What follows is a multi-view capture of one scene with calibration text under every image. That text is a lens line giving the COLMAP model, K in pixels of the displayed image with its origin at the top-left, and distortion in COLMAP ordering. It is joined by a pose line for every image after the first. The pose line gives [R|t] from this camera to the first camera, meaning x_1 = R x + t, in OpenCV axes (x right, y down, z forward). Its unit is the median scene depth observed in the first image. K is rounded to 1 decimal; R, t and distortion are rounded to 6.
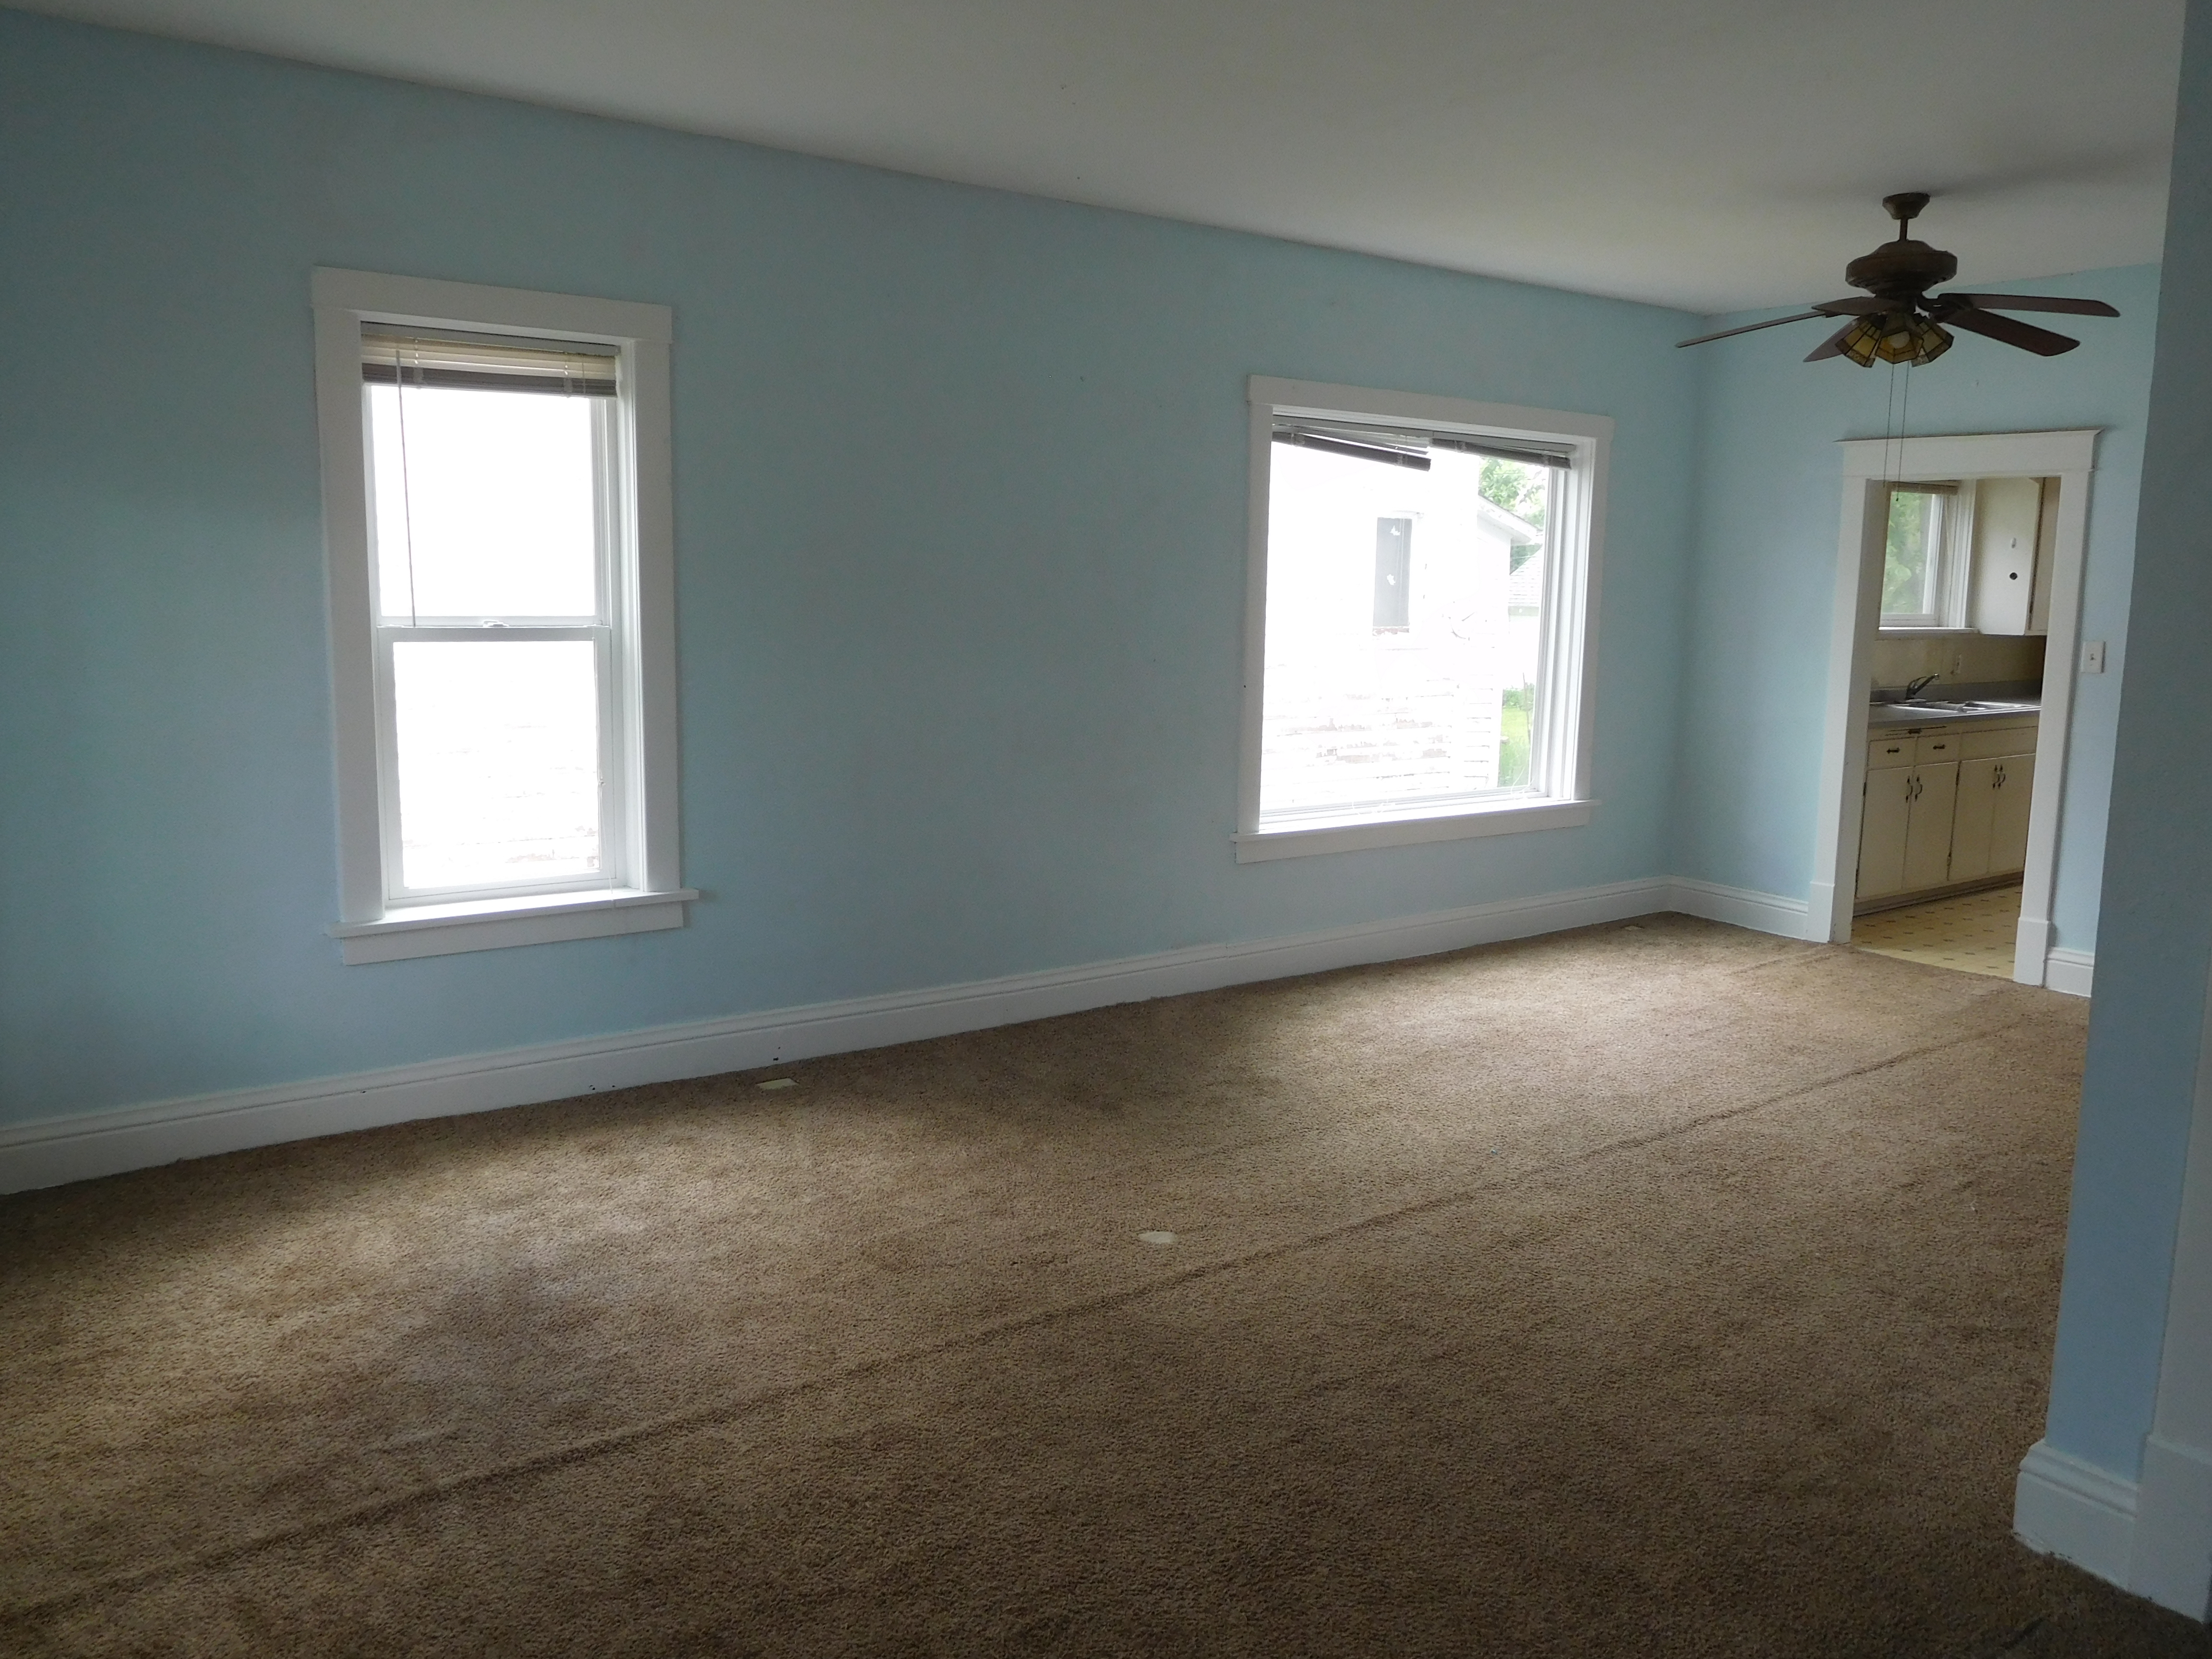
lens RADIAL K [[1671.5, 0, 1106.0], [0, 1671.5, 829.5], [0, 0, 1]] dist [-0.000743, 0.007284]
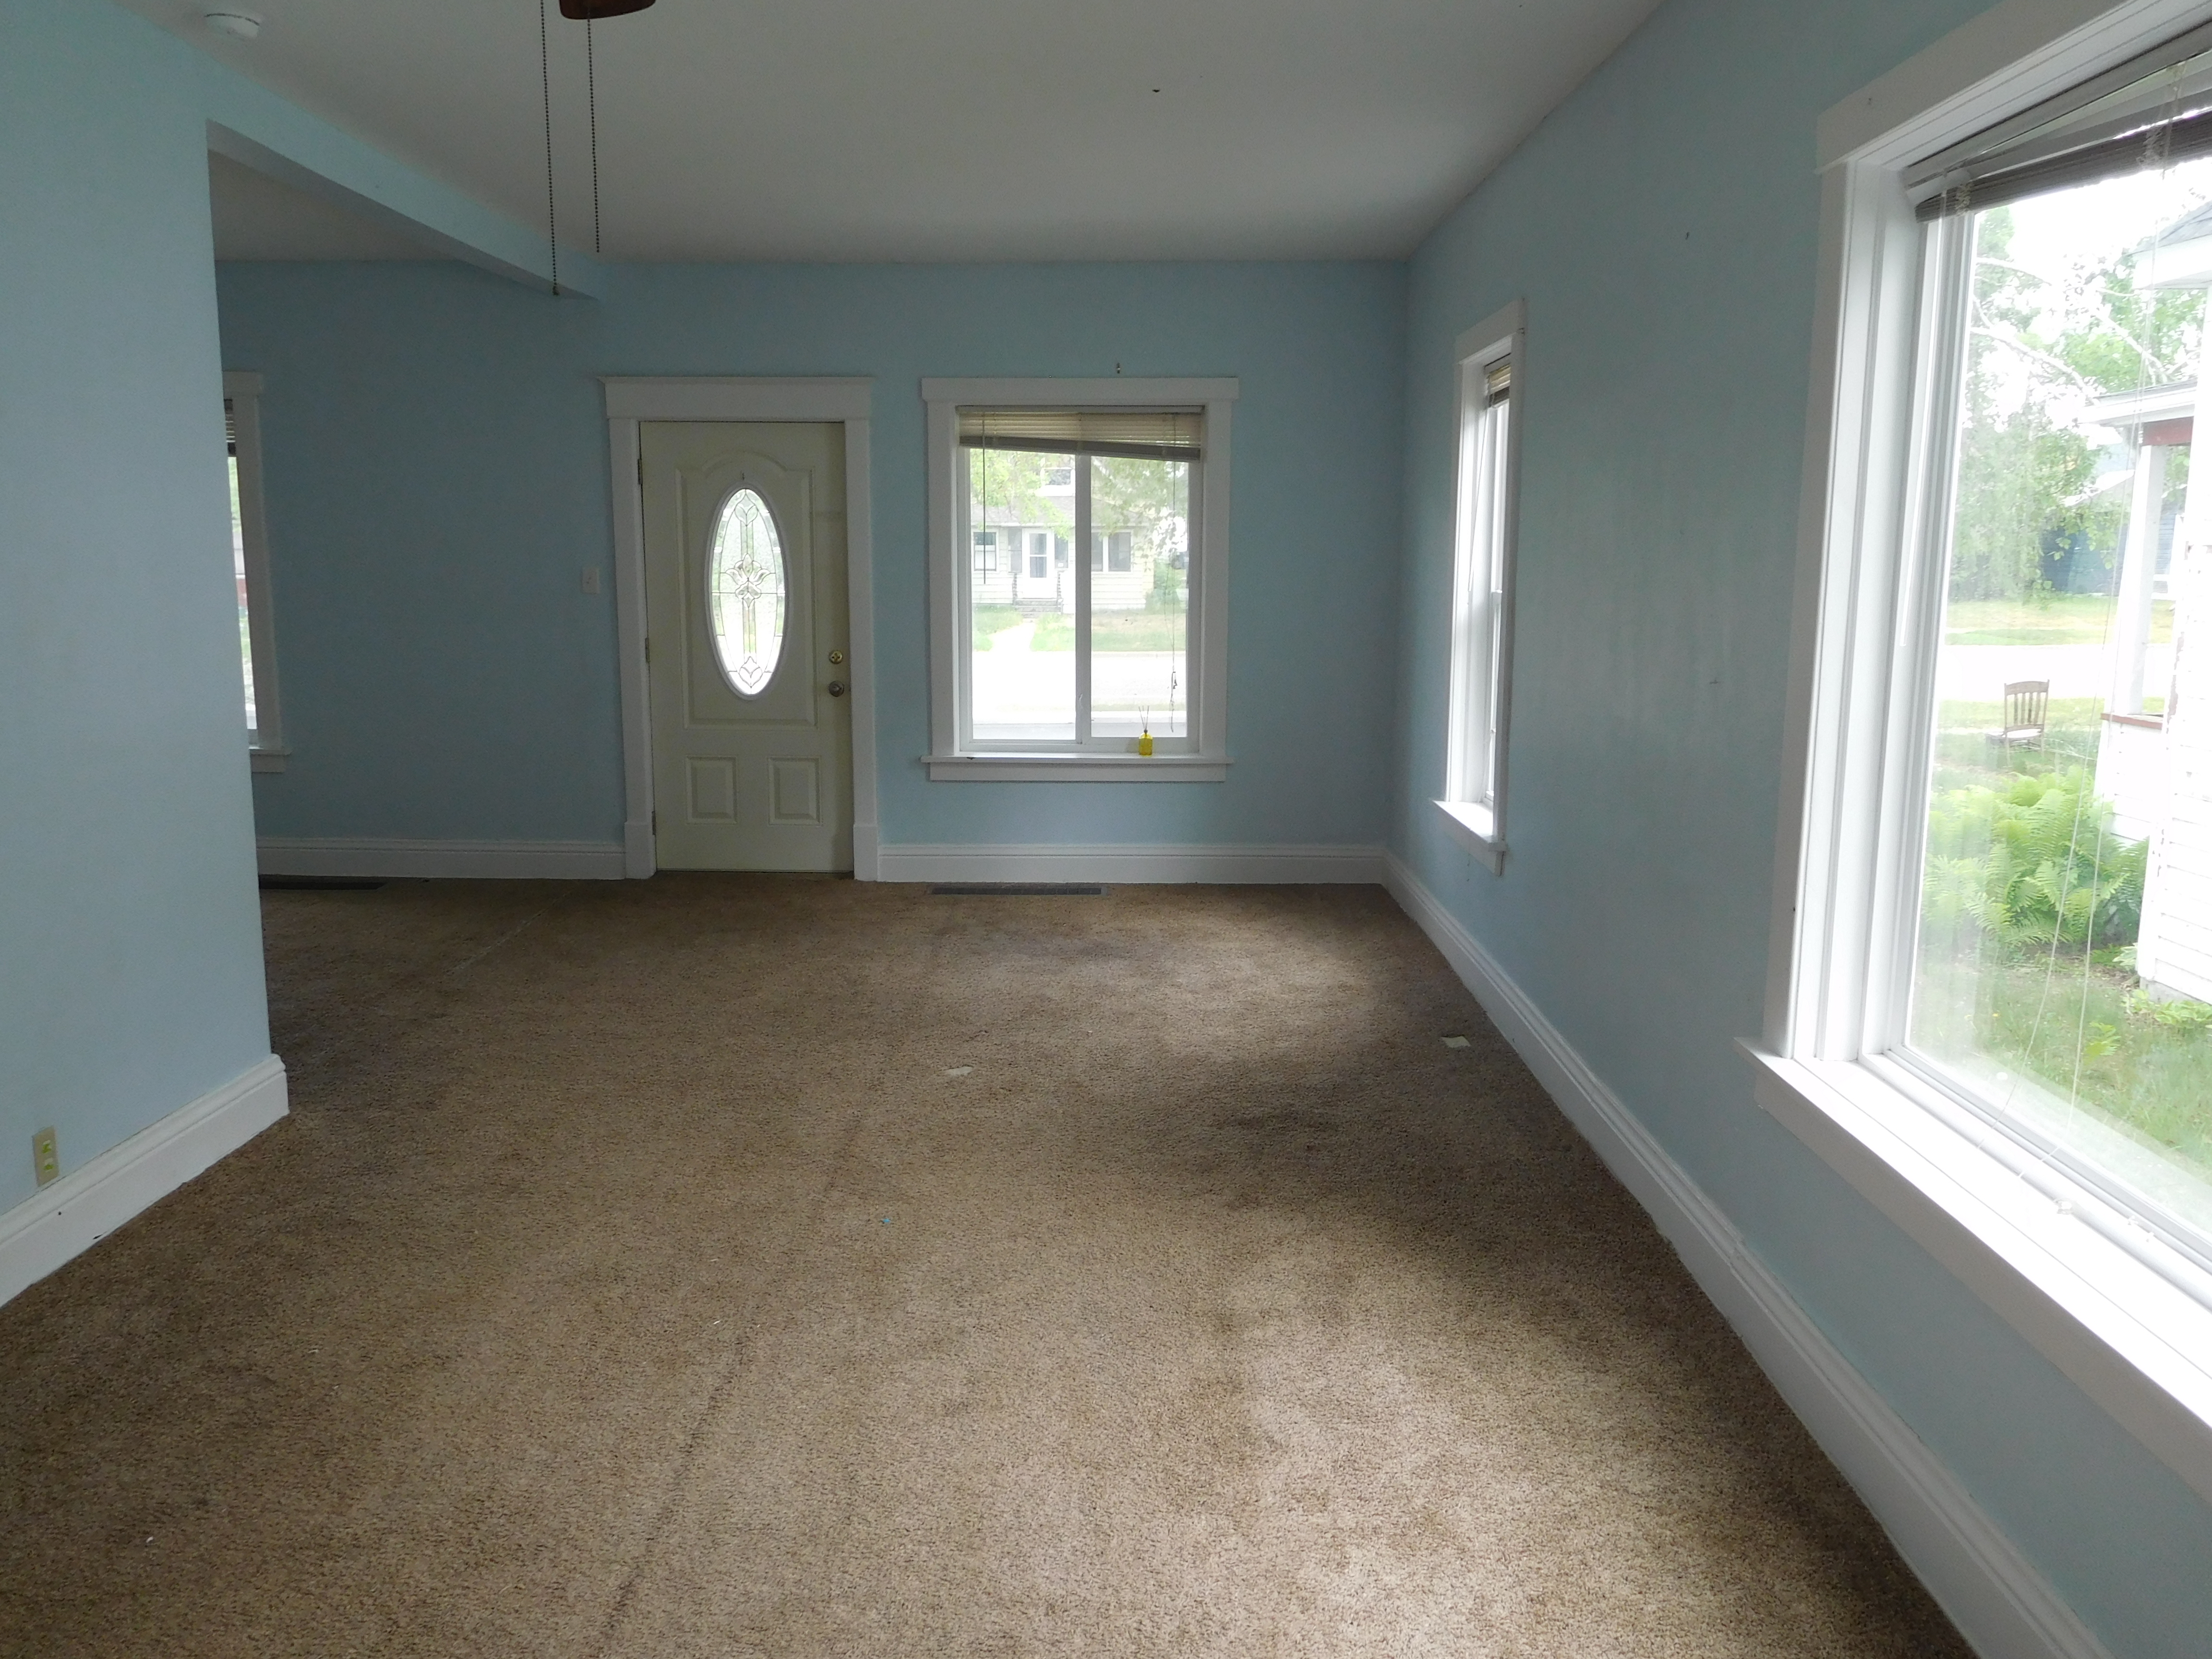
lens RADIAL K [[1671.5, 0, 1106.0], [0, 1671.5, 829.5], [0, 0, 1]] dist [-0.000743, 0.007284]
pose [[-0.624295, 0.104225, -0.774205, 0.744585], [-0.122067, 0.965871, 0.228458, -0.189996], [0.771593, 0.237130, -0.590266, 1.441626]]
